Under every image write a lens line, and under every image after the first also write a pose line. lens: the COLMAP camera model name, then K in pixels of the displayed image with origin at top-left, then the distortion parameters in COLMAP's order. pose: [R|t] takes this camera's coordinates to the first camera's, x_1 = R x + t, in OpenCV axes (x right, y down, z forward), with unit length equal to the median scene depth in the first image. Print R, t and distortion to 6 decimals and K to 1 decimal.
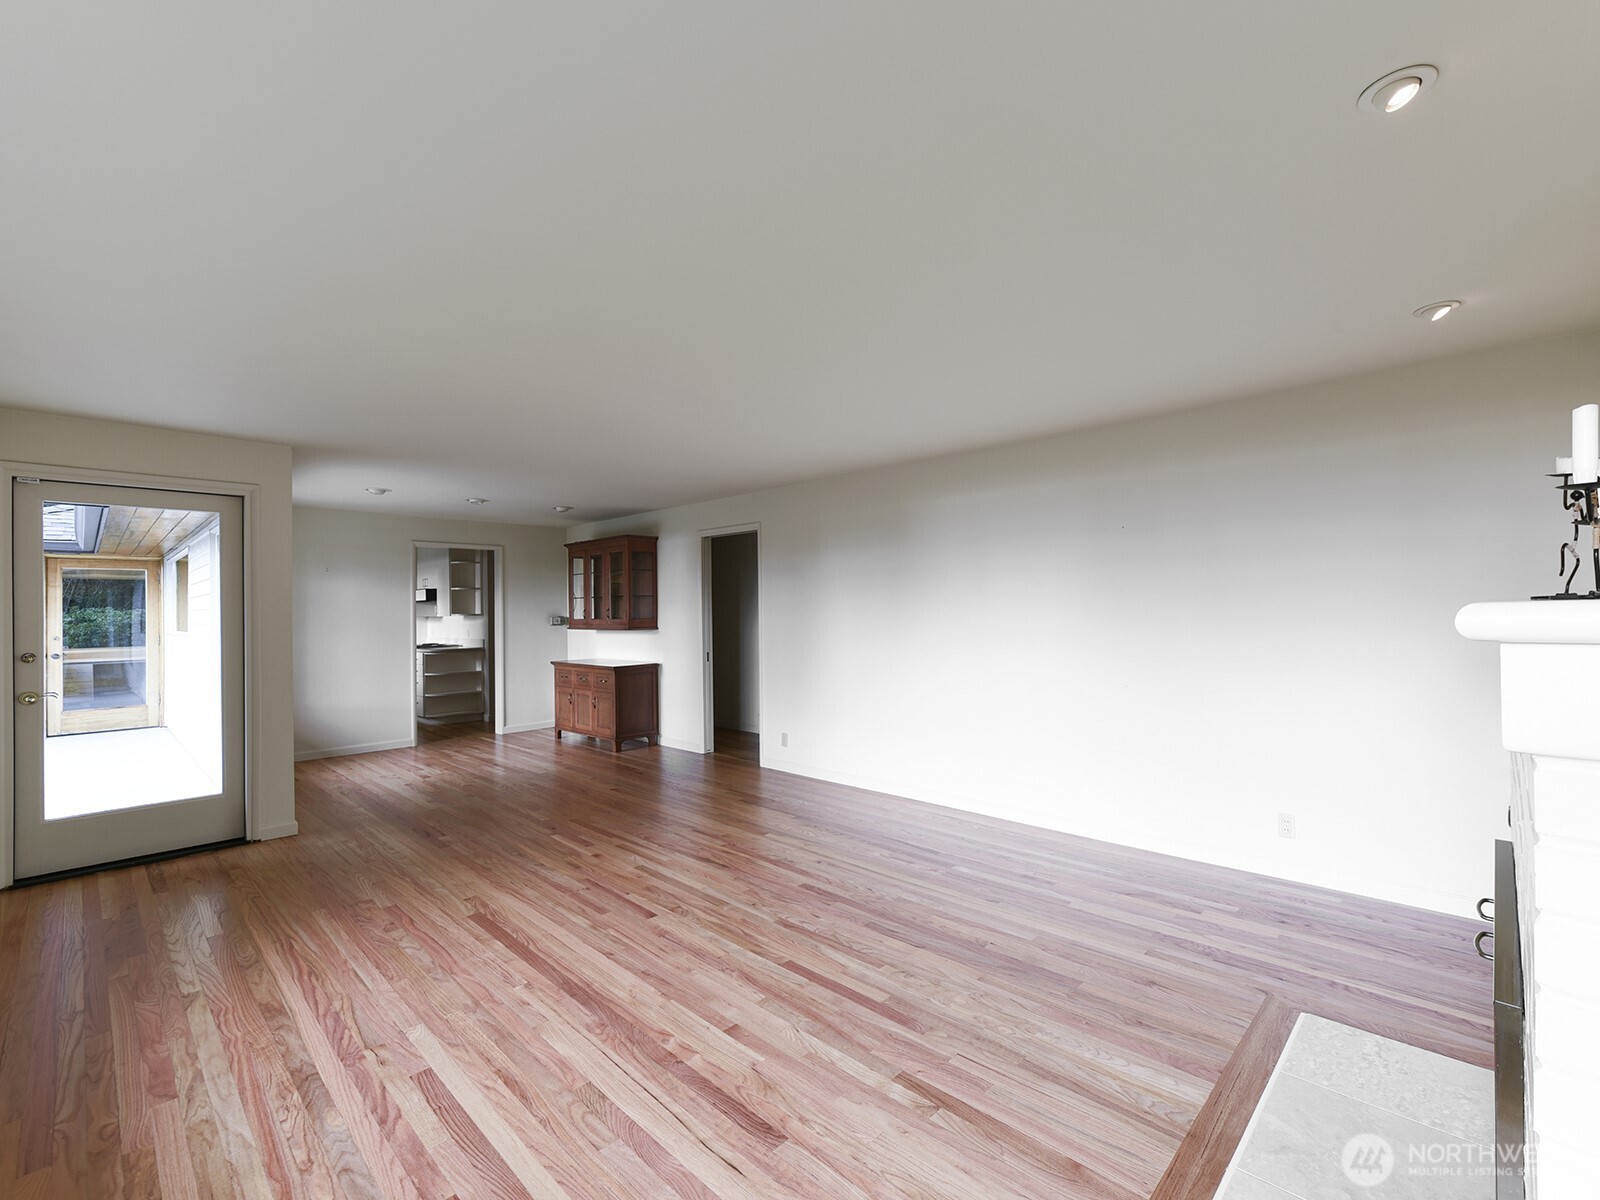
lens RADIAL K [[706.7, 0, 802.7], [0, 706.7, 609.4], [0, 0, 1]] dist [0.009966, -0.000059]
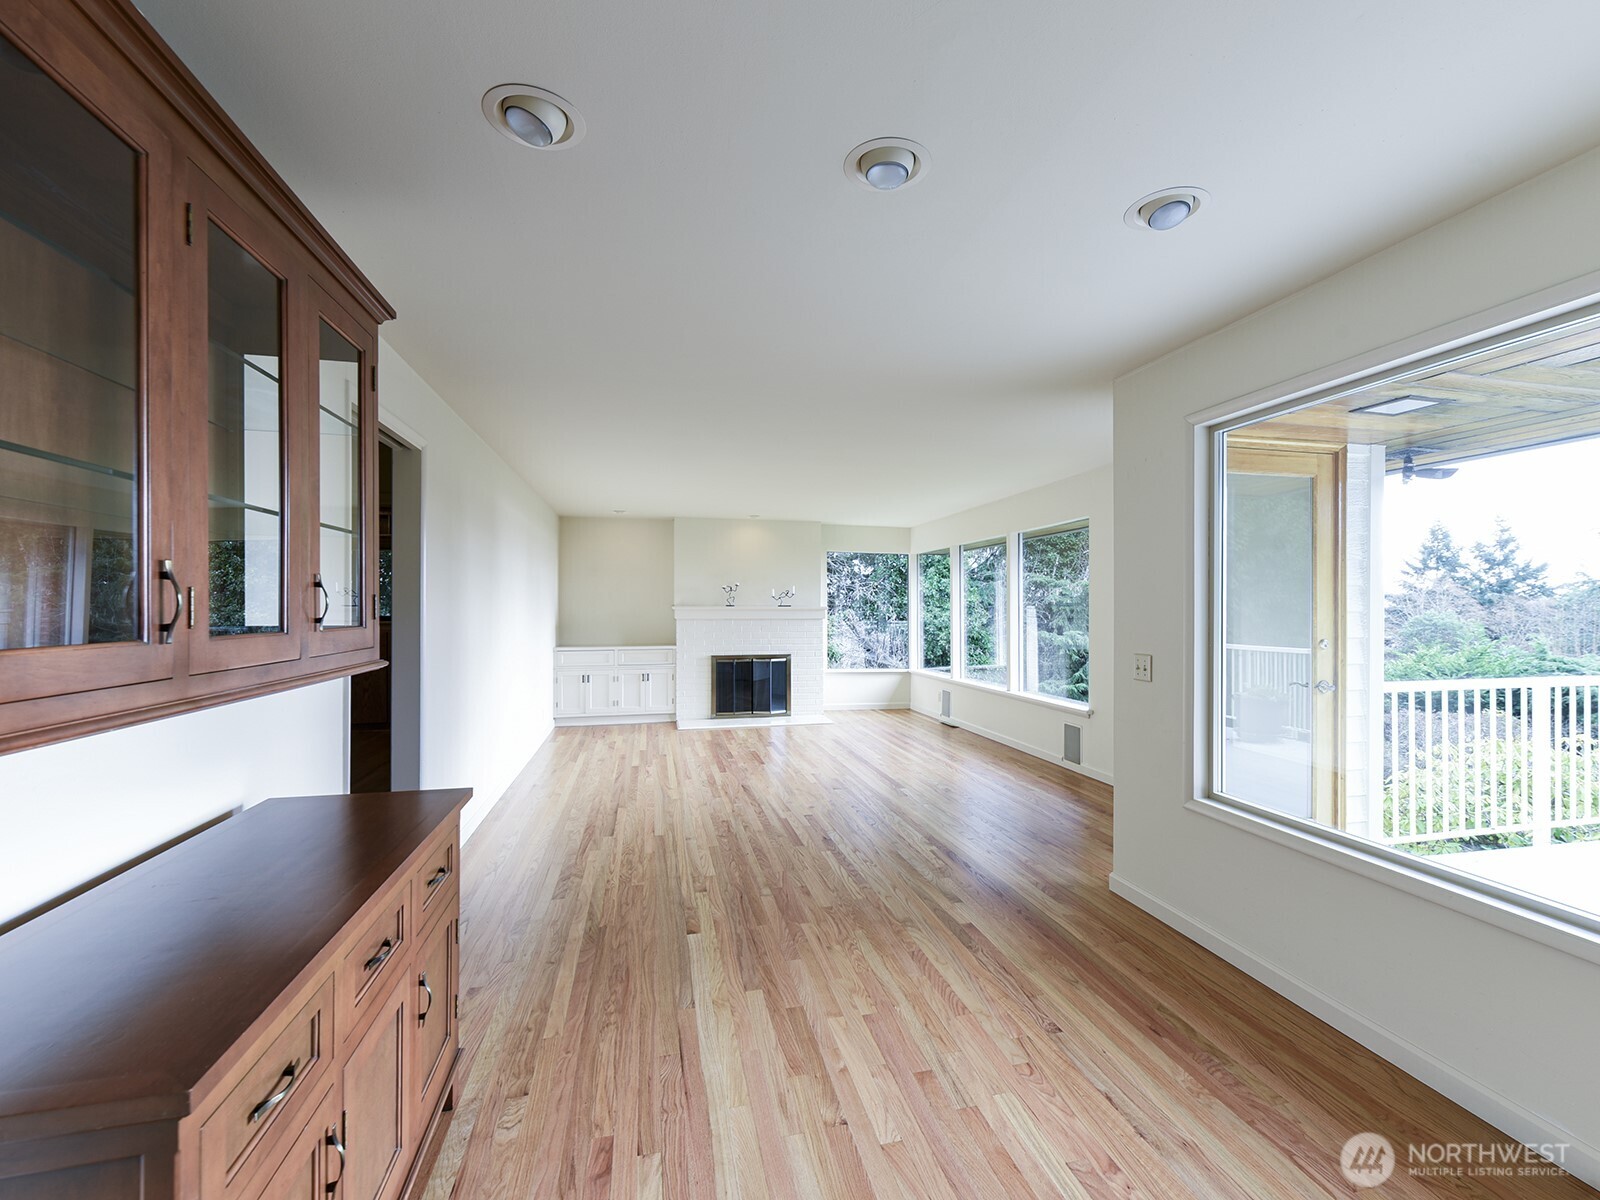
lens RADIAL K [[706.7, 0, 802.7], [0, 706.7, 609.4], [0, 0, 1]] dist [0.009966, -0.000059]
pose [[-0.840200, 0.014401, 0.542086, -0.892091], [0.011627, 0.999896, -0.008542, 0.014649], [-0.542152, -0.000874, -0.840280, 1.916337]]
